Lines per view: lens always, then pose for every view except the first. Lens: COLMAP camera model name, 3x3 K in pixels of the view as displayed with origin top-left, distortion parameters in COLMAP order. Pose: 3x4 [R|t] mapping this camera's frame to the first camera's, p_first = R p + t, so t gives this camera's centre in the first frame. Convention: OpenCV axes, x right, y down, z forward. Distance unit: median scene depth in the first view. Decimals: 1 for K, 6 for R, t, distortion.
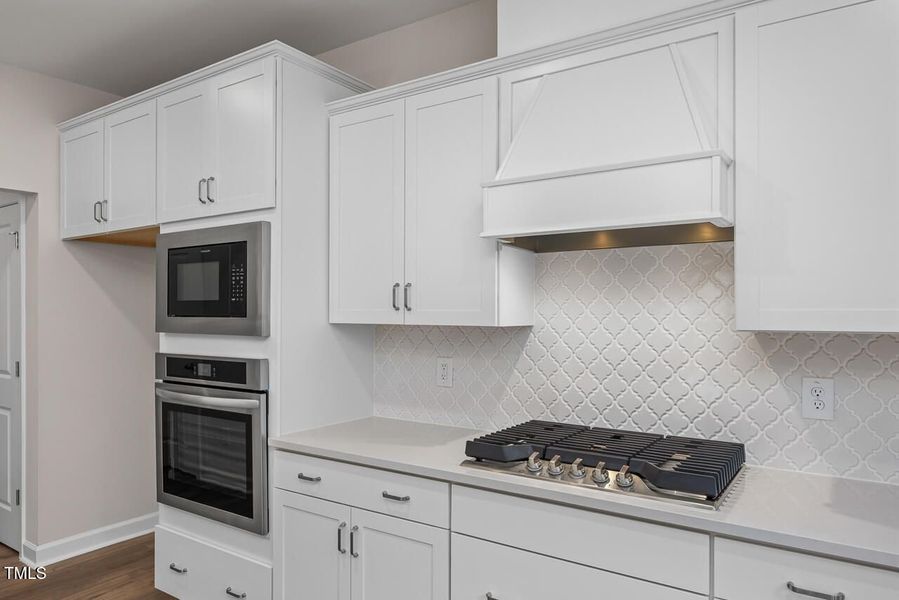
lens RADIAL K [[601.4, 0, 448.2], [0, 601.4, 303.7], [0, 0, 1]] dist [-0.005946, 0.000104]
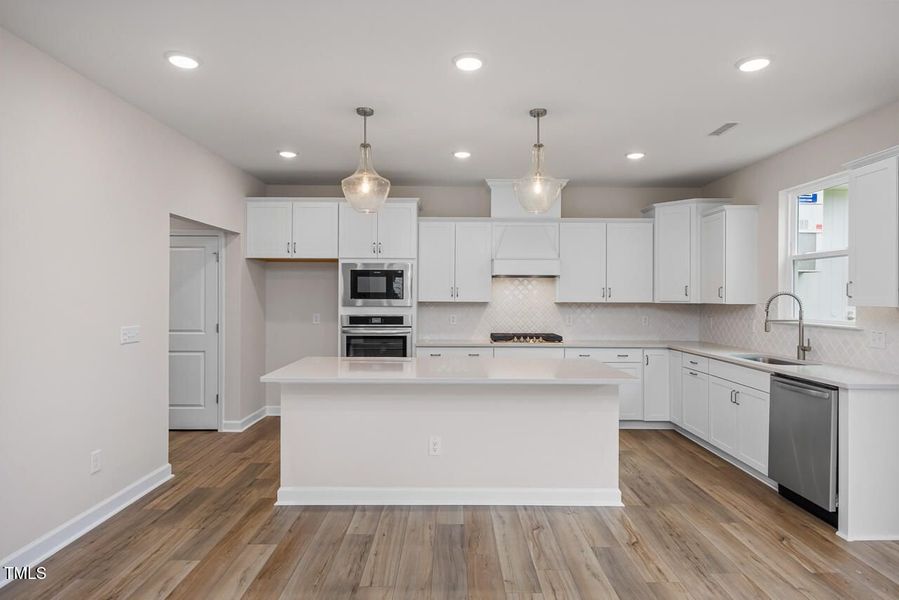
lens RADIAL K [[504.3, 0, 450.0], [0, 504.3, 299.9], [0, 0, 1]] dist [-0.005226, -0.000344]
pose [[0.811623, -0.000912, 0.584180, -1.448693], [-0.007516, 0.999900, 0.012003, -0.002092], [-0.584133, -0.014133, 0.811535, -0.913580]]
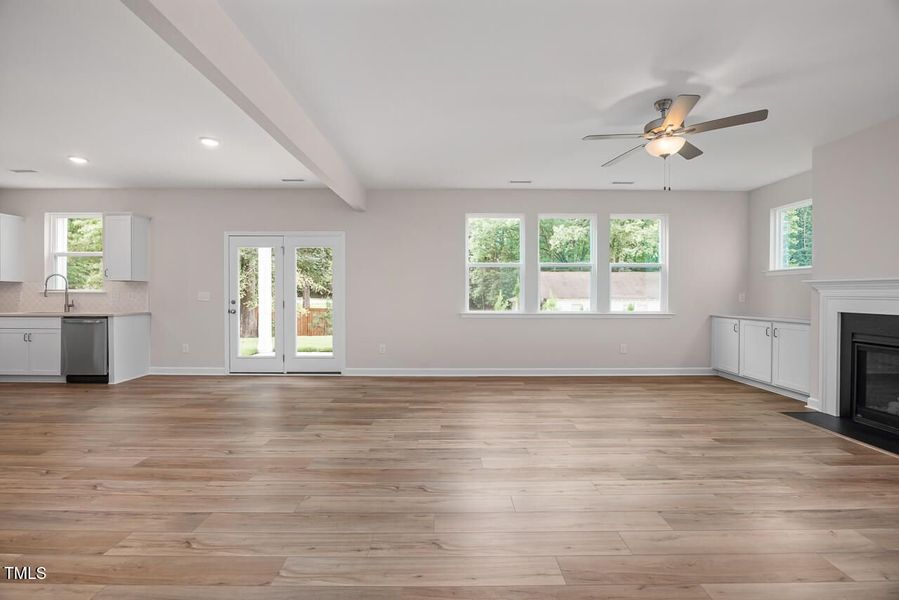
lens RADIAL K [[386.9, 0, 452.4], [0, 386.9, 295.1], [0, 0, 1]] dist [-0.020808, 0.000824]
pose [[-0.591402, -0.002027, 0.806374, -2.720484], [-0.004967, 0.999987, -0.001129, 0.101971], [-0.806361, -0.004673, -0.591405, -0.746488]]
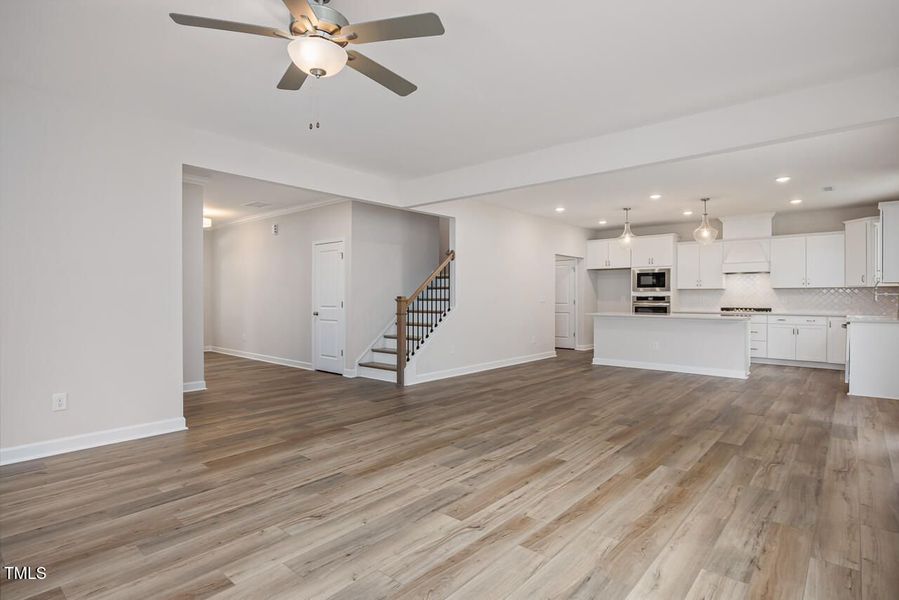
lens RADIAL K [[466.1, 0, 451.5], [0, 466.1, 300.3], [0, 0, 1]] dist [-0.011274, -0.000061]
pose [[0.995625, 0.002183, -0.093412, -1.734606], [-0.001212, 0.999945, 0.010450, 0.091429], [0.093430, -0.010291, 0.995573, -3.014766]]
